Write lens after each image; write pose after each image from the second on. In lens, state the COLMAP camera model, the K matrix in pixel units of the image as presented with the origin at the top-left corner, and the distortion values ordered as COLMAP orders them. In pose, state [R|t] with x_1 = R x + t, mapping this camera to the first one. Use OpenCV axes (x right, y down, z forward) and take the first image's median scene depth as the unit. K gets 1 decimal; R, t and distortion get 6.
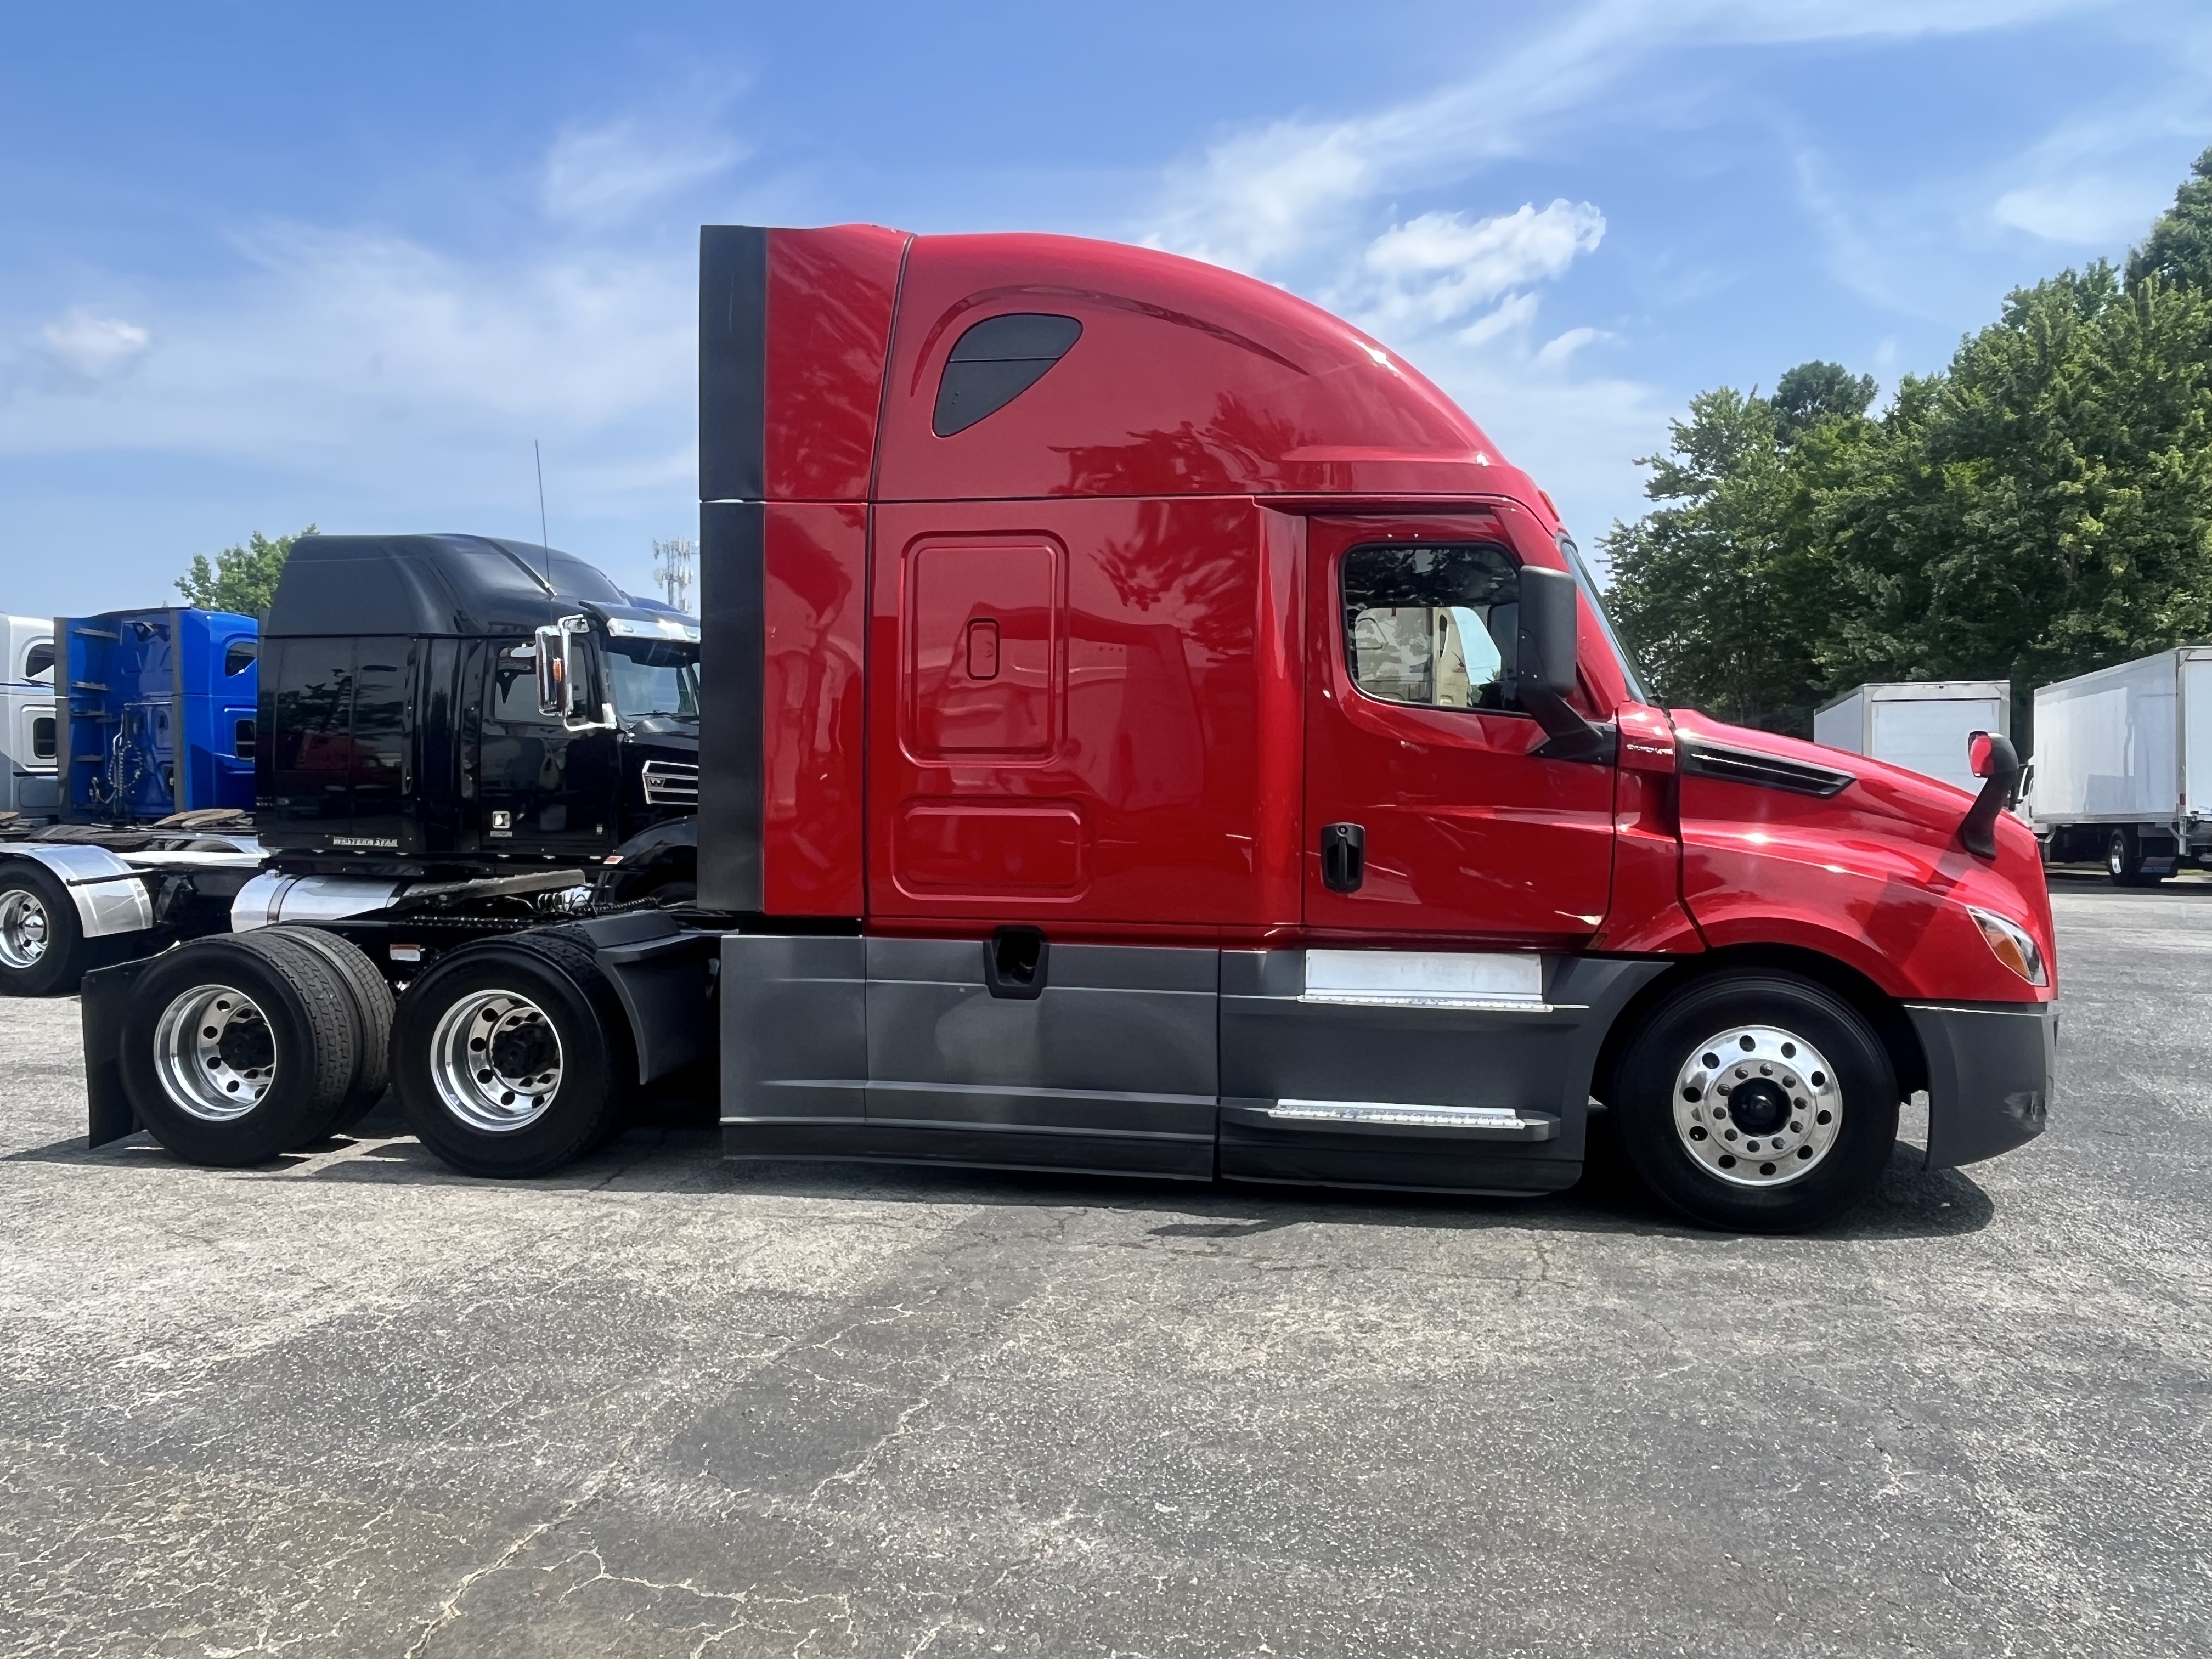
lens RADIAL K [[1611.4, 0, 1125.1], [0, 1611.4, 836.4], [0, 0, 1]] dist [0.003615, -0.006408]
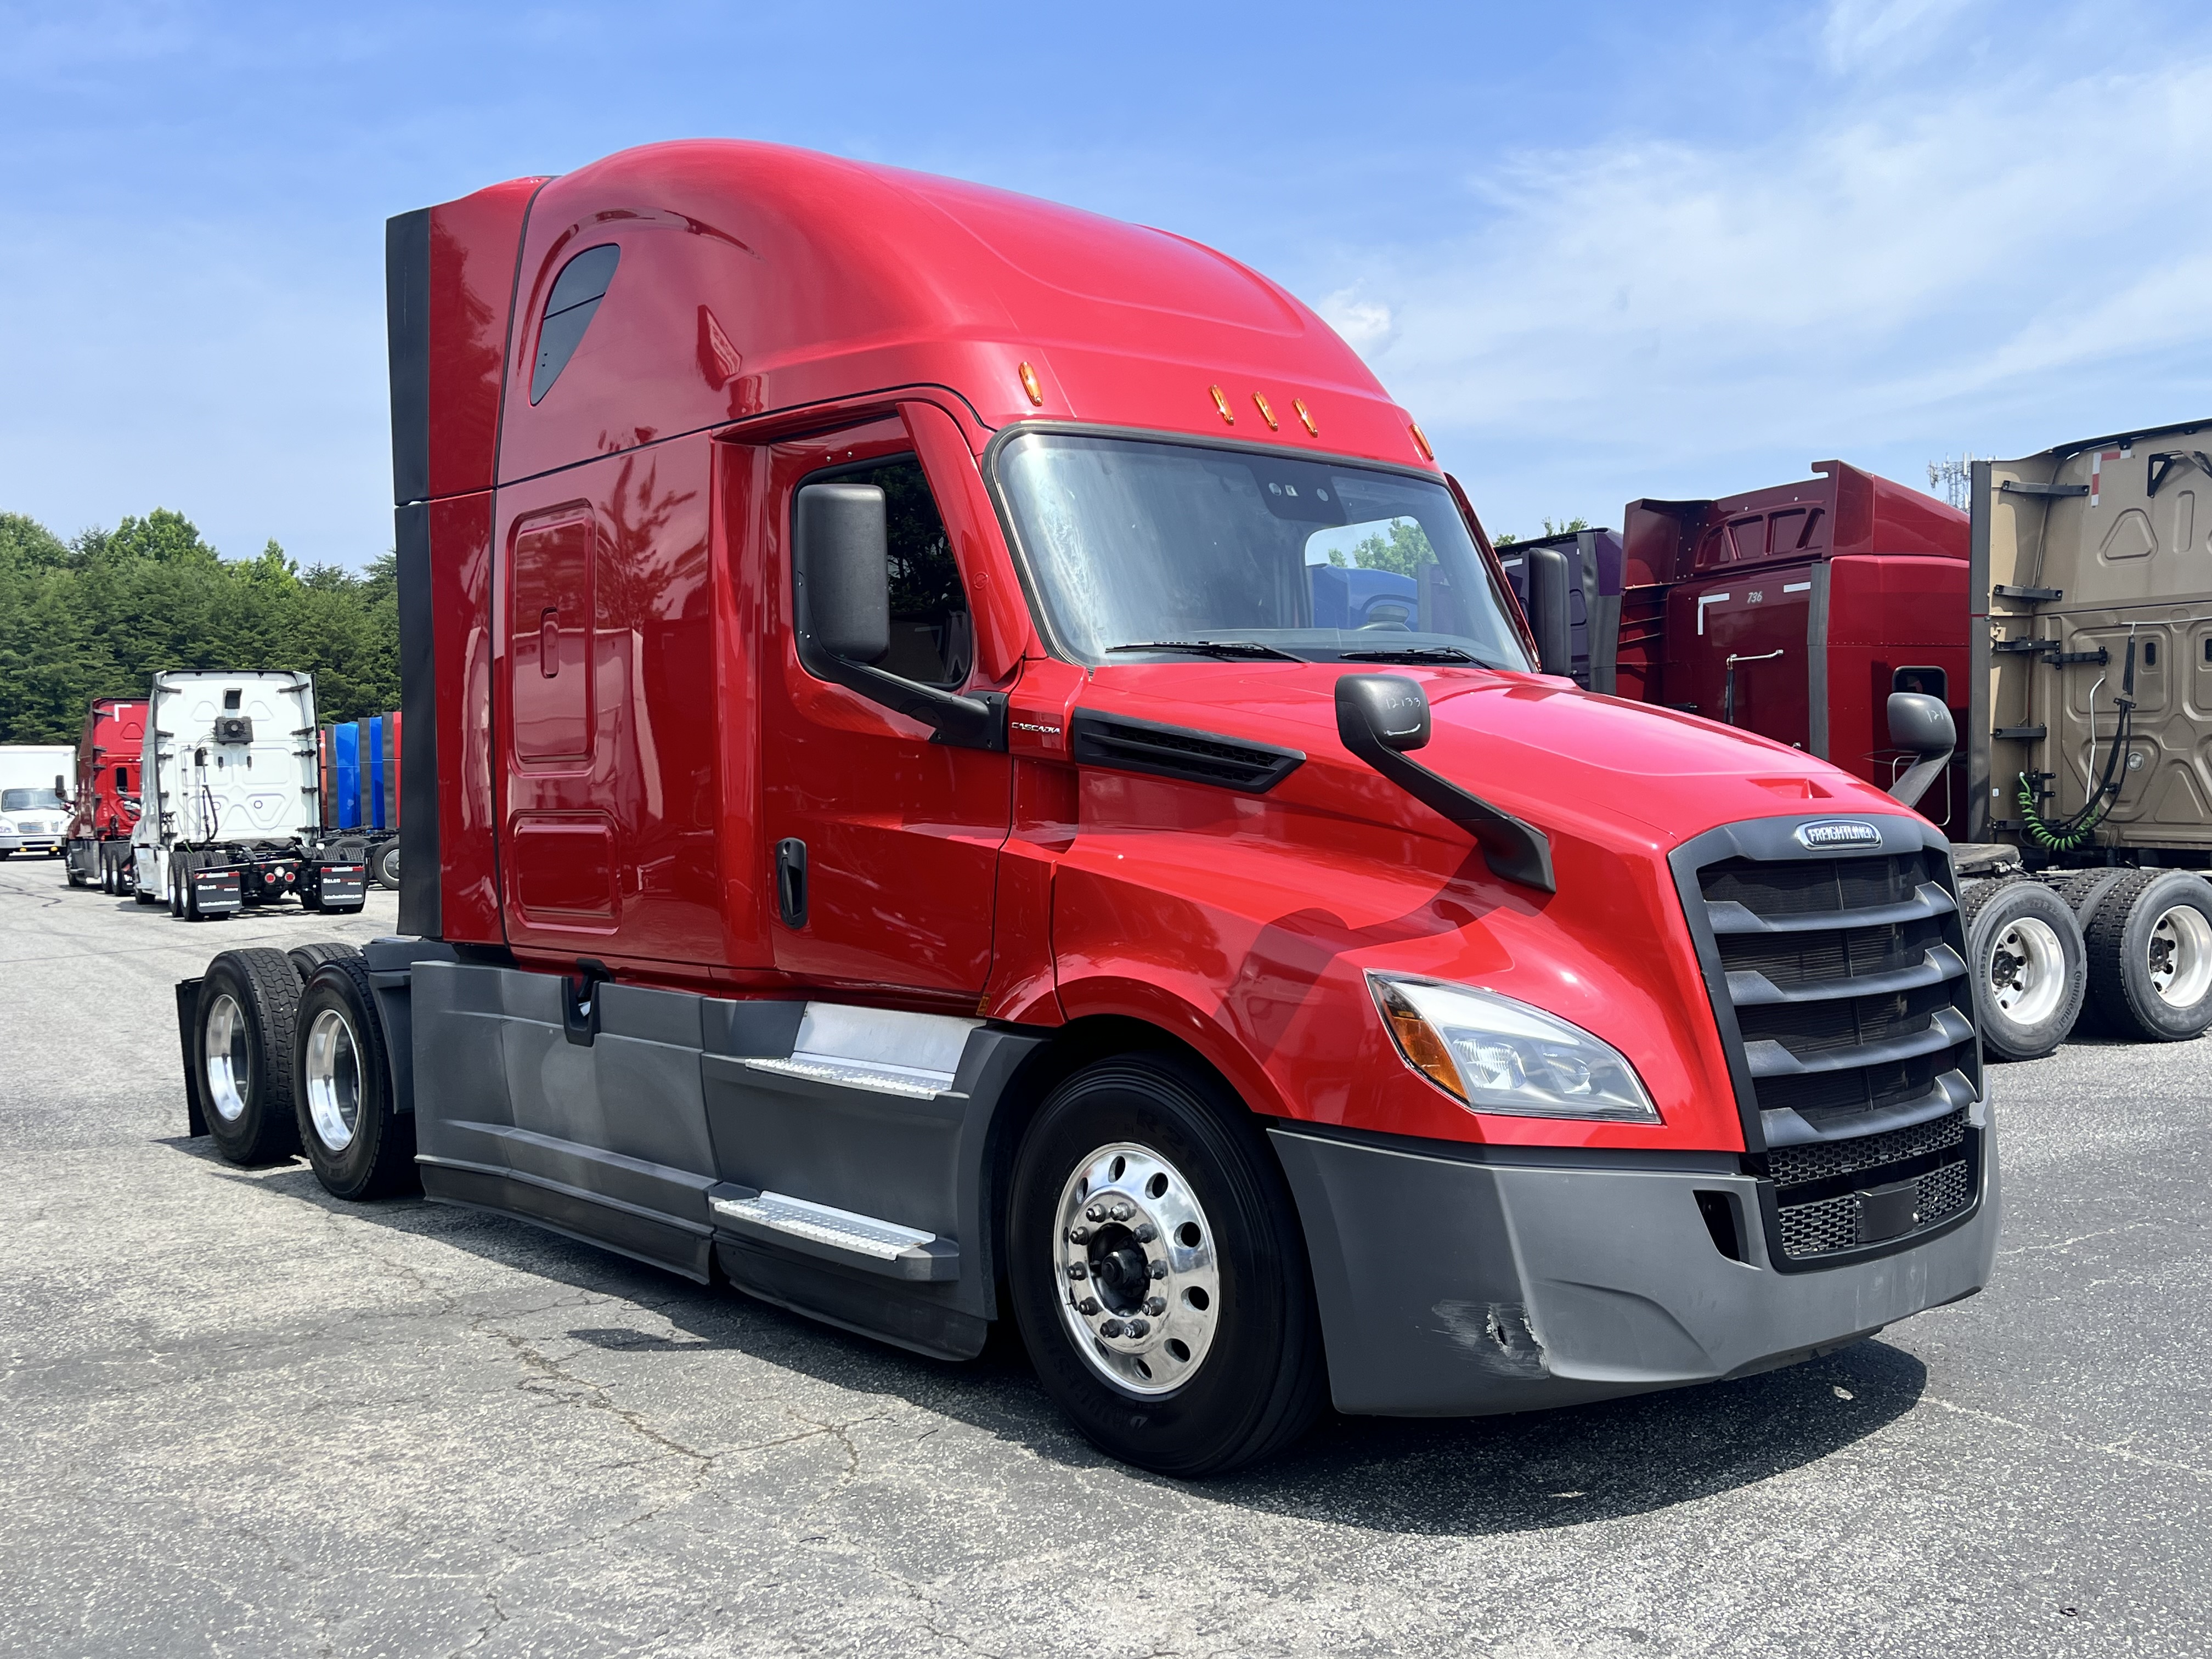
lens RADIAL K [[2044.4, 0, 1106.0], [0, 2044.4, 829.5], [0, 0, 1]] dist [0.031431, -0.015479]
pose [[0.771694, -0.012380, -0.635874, 0.896771], [0.003997, 0.999885, -0.014616, 0.003018], [0.635982, 0.008737, 0.771655, 0.351763]]
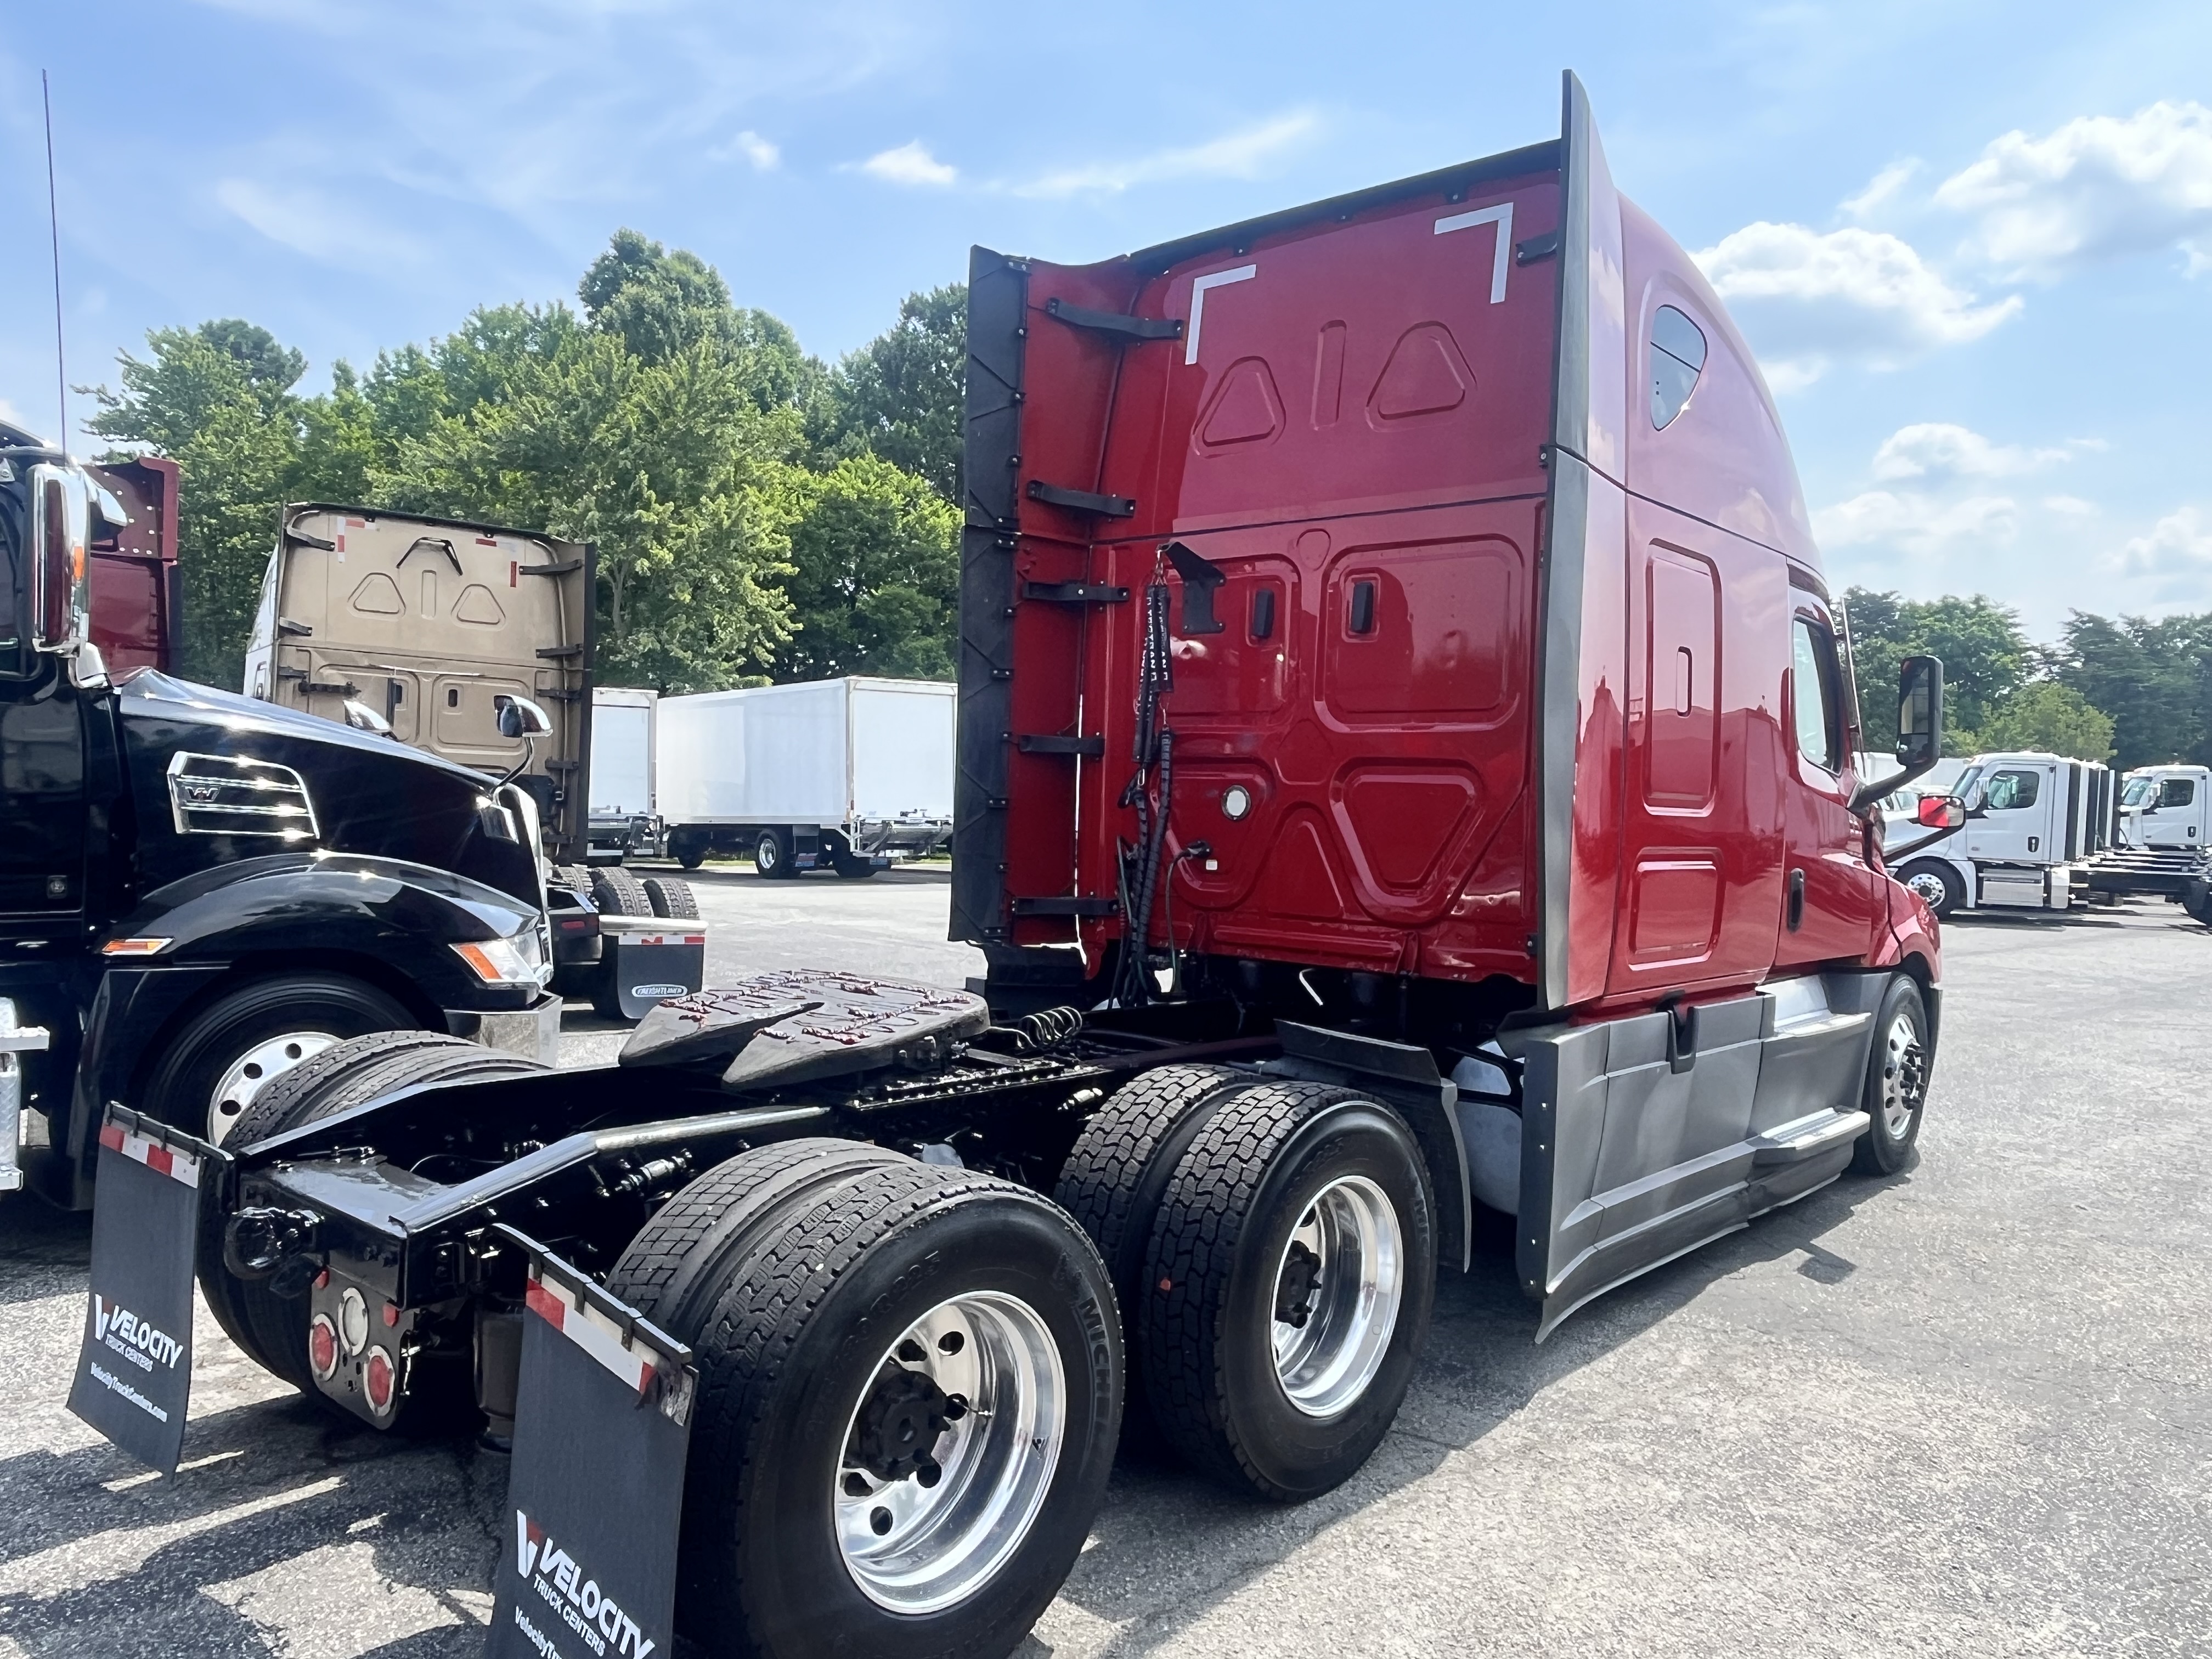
lens RADIAL K [[1618.9, 0, 1106.0], [0, 1618.9, 829.5], [0, 0, 1]] dist [-0.002240, -0.004300]
pose [[0.519505, -0.006492, 0.854443, -1.062522], [0.003397, 0.999979, 0.005532, -0.042505], [-0.854460, 0.000029, 0.519516, 0.852436]]
